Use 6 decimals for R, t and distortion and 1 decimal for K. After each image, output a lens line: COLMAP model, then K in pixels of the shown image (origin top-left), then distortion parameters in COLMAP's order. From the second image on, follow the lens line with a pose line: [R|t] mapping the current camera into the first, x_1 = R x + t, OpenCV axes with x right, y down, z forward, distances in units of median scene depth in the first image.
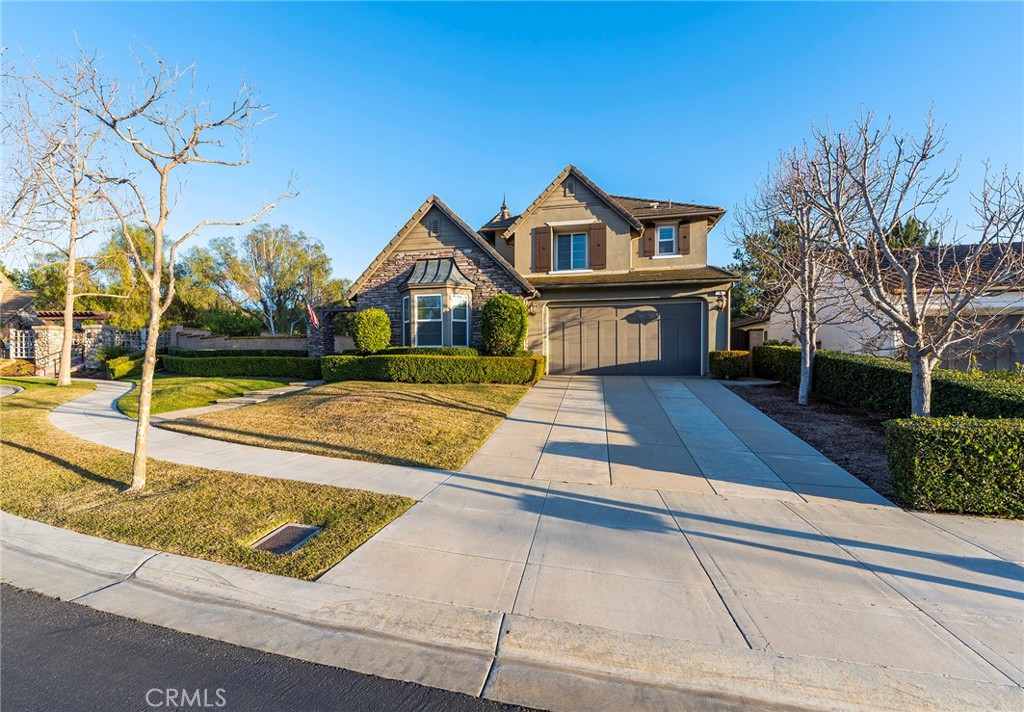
lens RADIAL K [[424.7, 0, 506.4], [0, 424.7, 355.3], [0, 0, 1]] dist [0.002291, 0.000054]
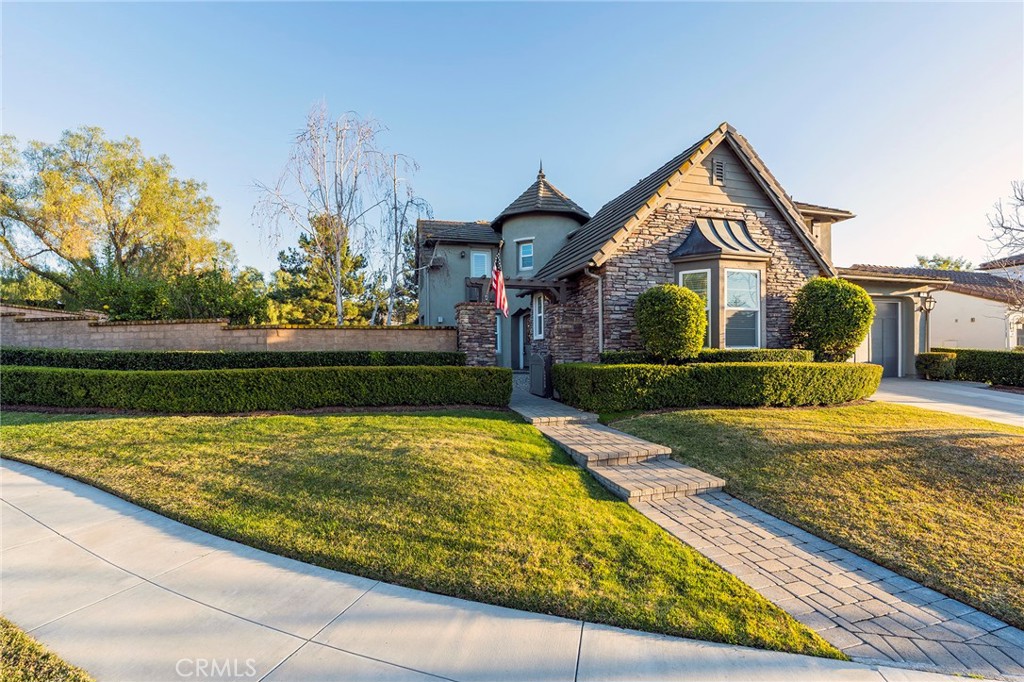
lens RADIAL K [[410.4, 0, 516.2], [0, 410.4, 343.3], [0, 0, 1]] dist [-0.003850, -0.000255]
pose [[0.882319, 0.004139, 0.470633, -0.768575], [0.001956, 0.999920, -0.012461, -0.020441], [-0.470648, 0.011915, 0.882241, 0.583643]]
